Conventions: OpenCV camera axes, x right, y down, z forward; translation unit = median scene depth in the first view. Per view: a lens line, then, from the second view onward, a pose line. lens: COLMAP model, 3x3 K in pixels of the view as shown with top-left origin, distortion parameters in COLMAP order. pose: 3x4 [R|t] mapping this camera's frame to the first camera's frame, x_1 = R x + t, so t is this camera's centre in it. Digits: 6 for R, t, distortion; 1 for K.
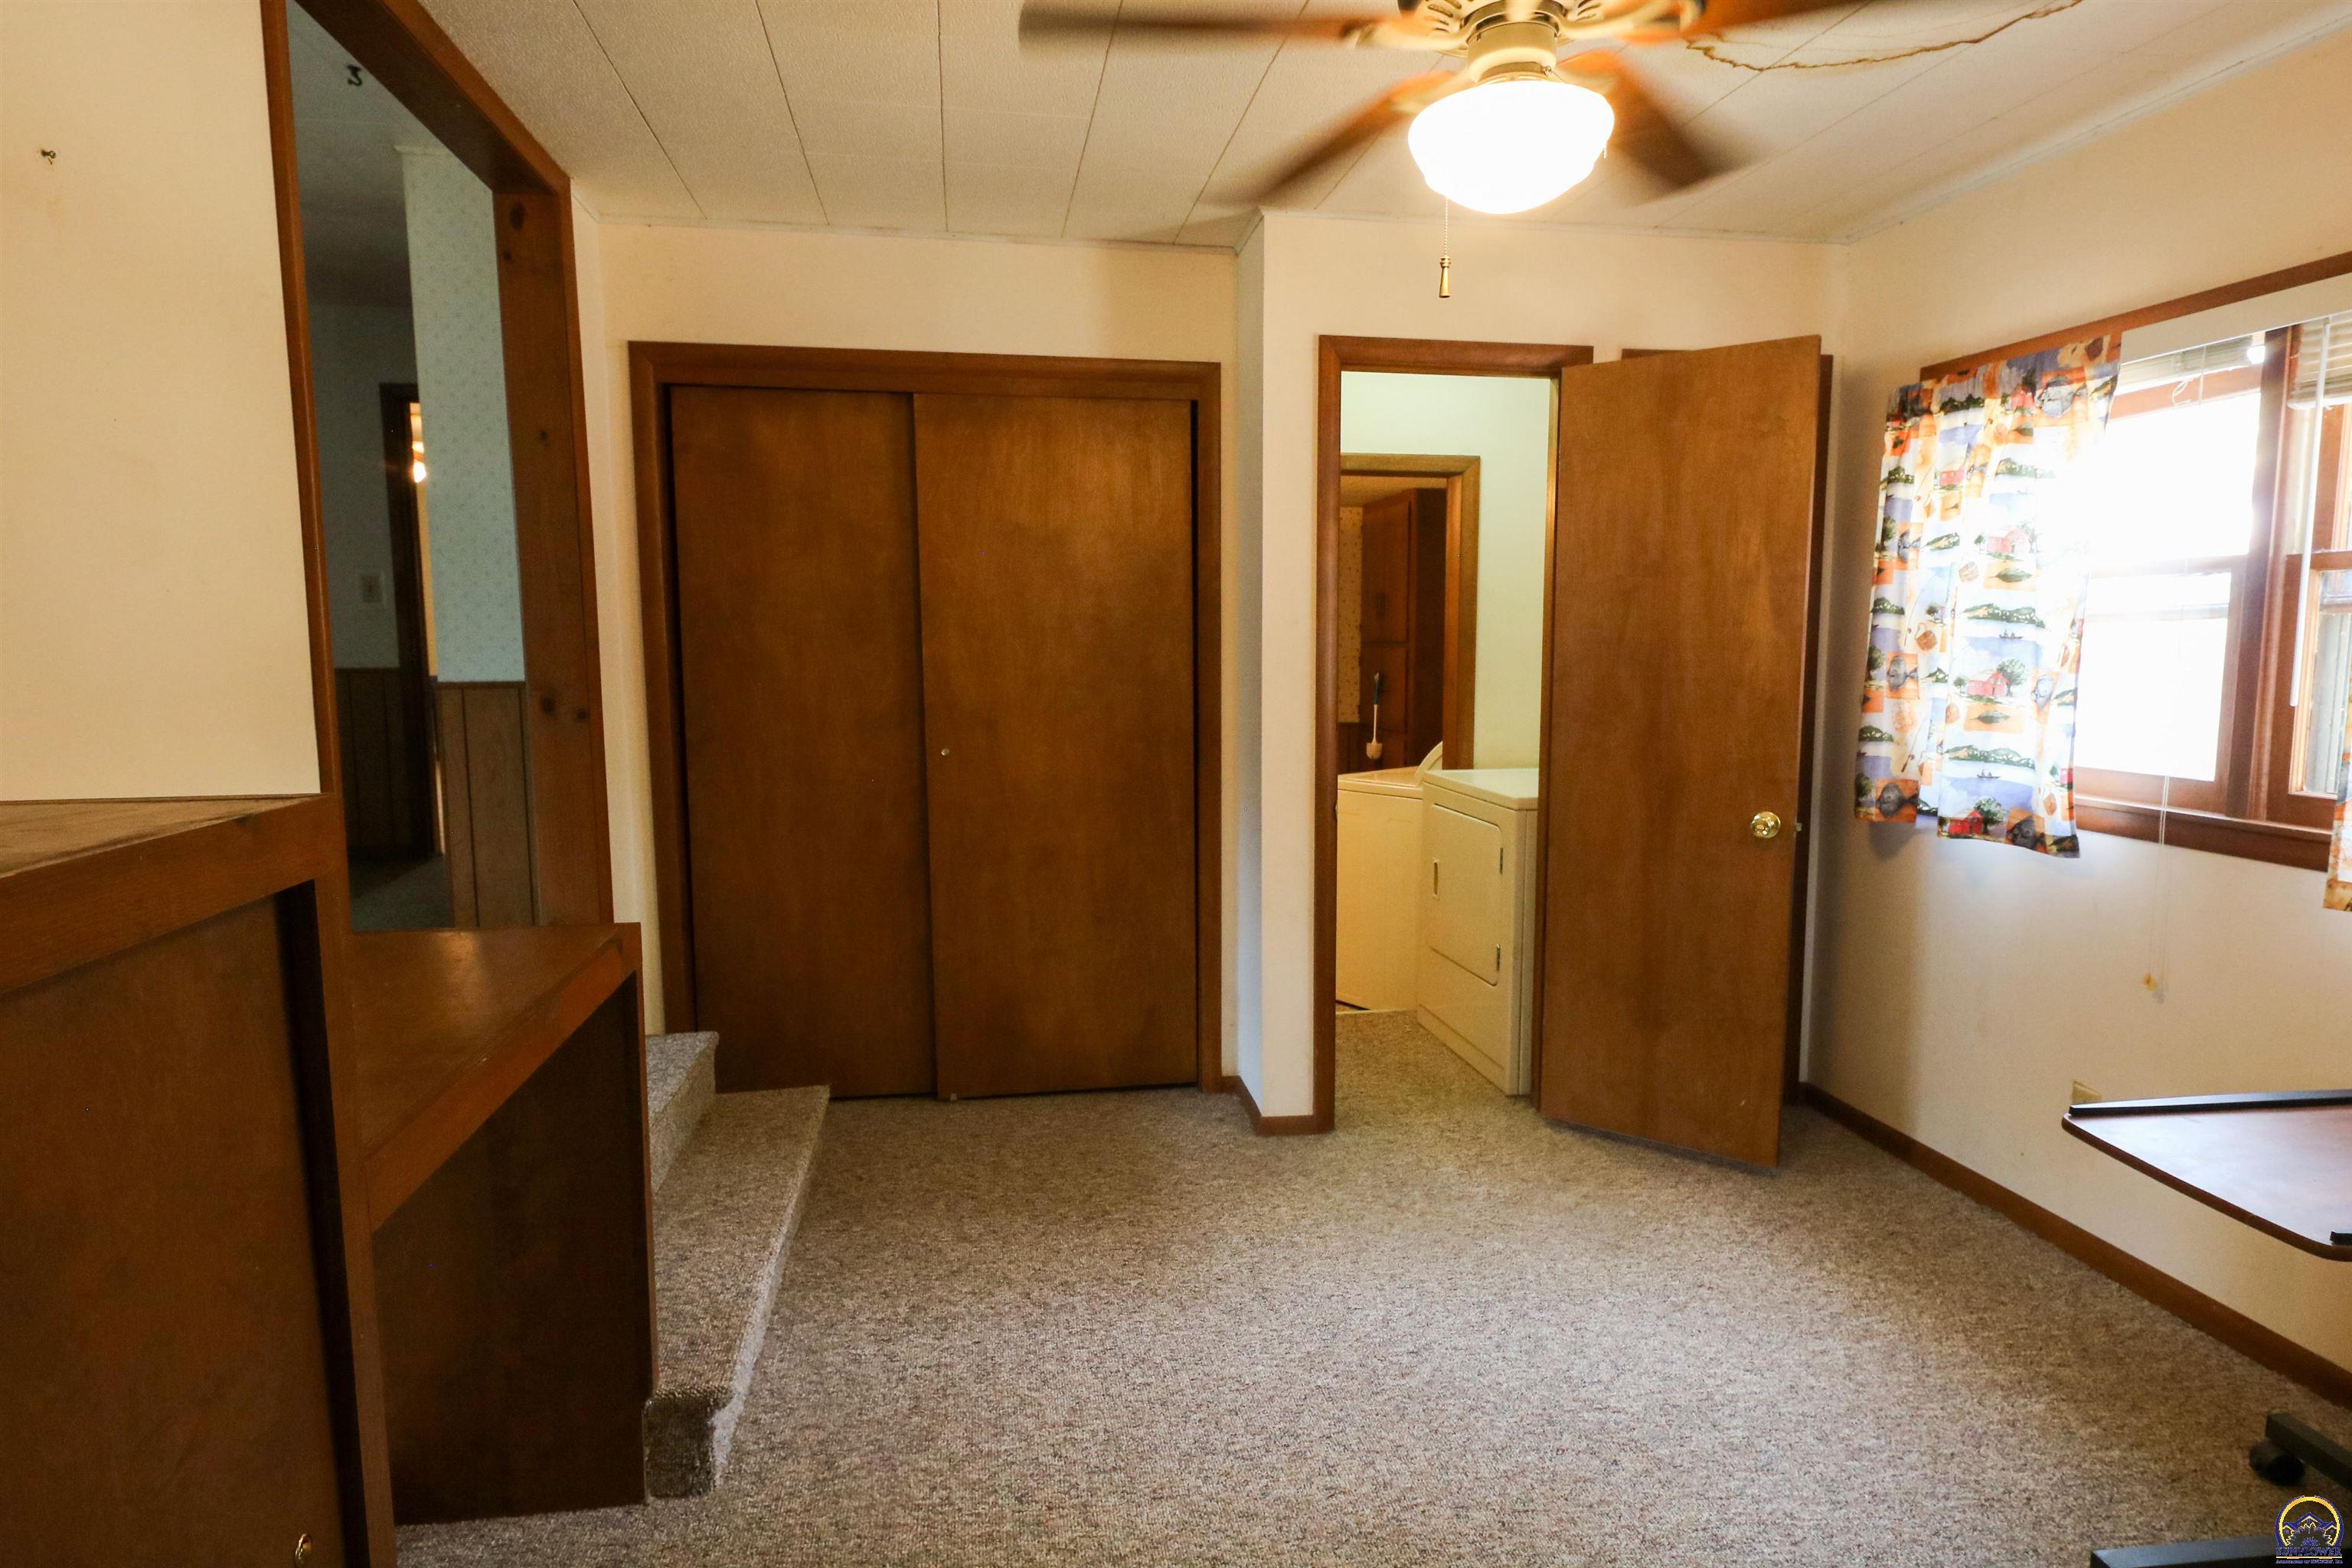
lens RADIAL K [[1303.6, 0, 1172.8], [0, 1303.6, 783.5], [0, 0, 1]] dist [0.007378, -0.000051]
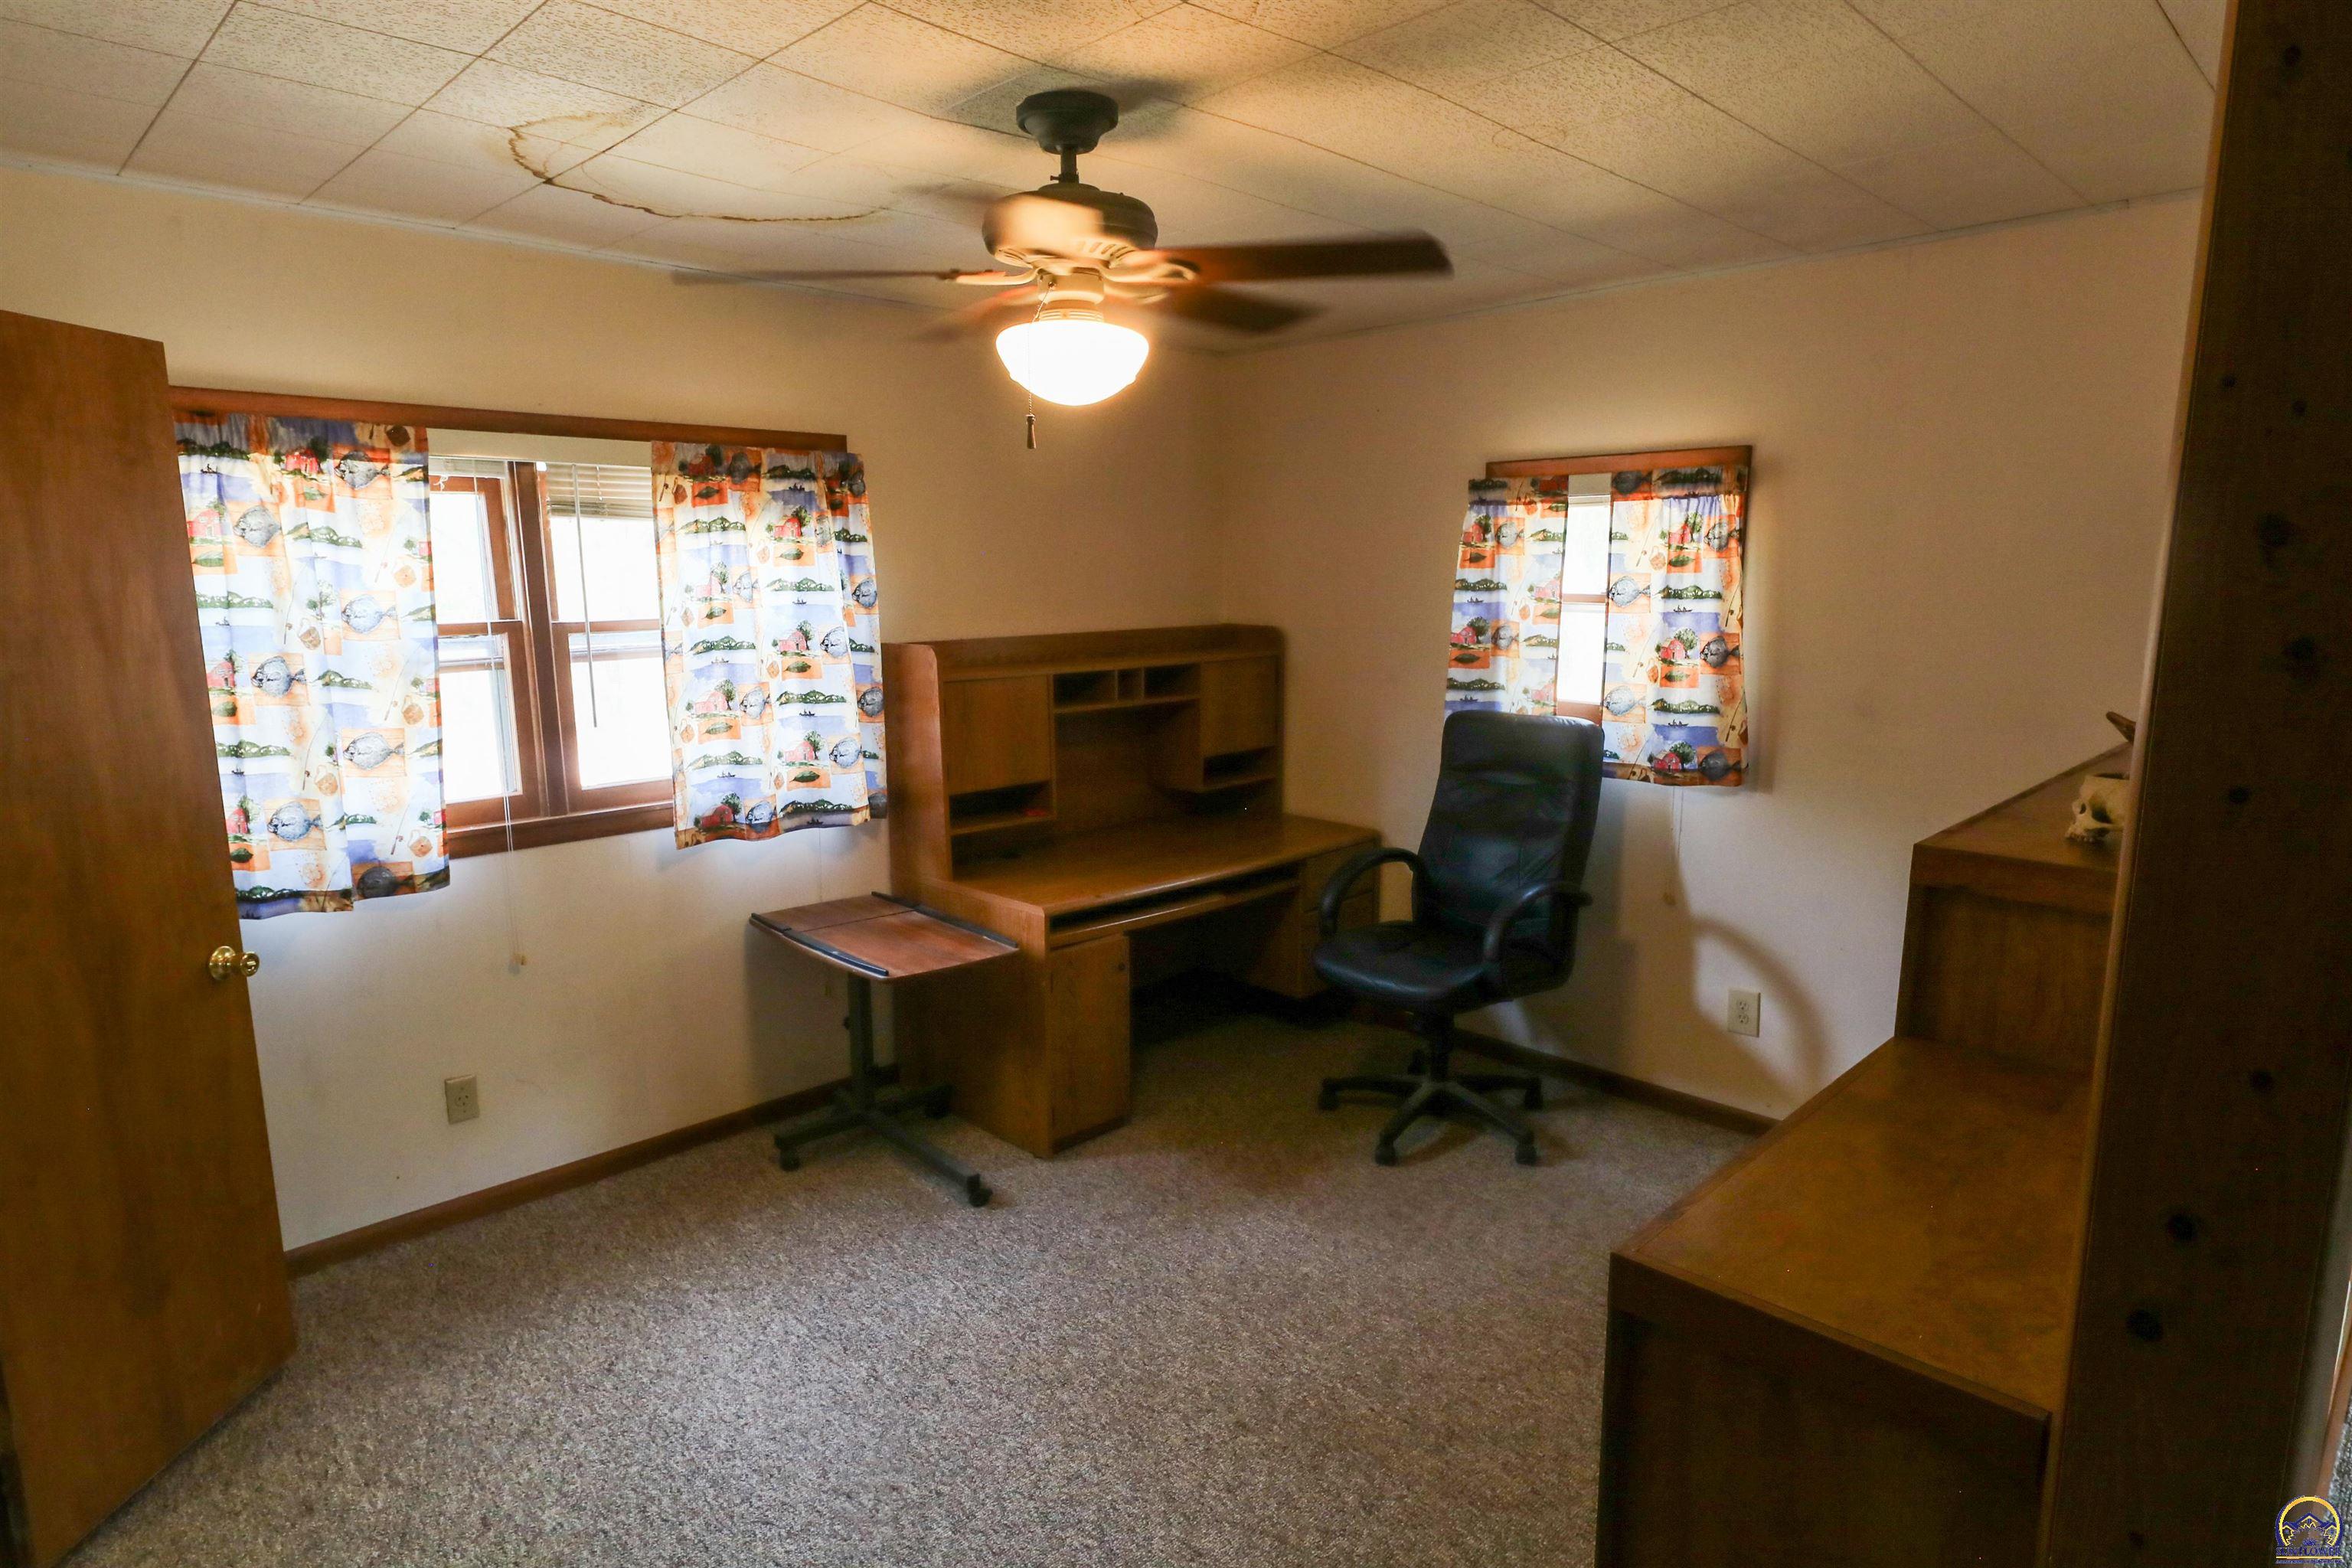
lens RADIAL K [[1303.6, 0, 1173.4], [0, 1303.6, 782.0], [0, 0, 1]] dist [0.007378, -0.000051]
pose [[-0.584034, -0.138132, 0.799890, -0.580400], [0.093687, 0.967359, 0.235456, -0.241410], [-0.806304, 0.212453, -0.552030, 1.112153]]
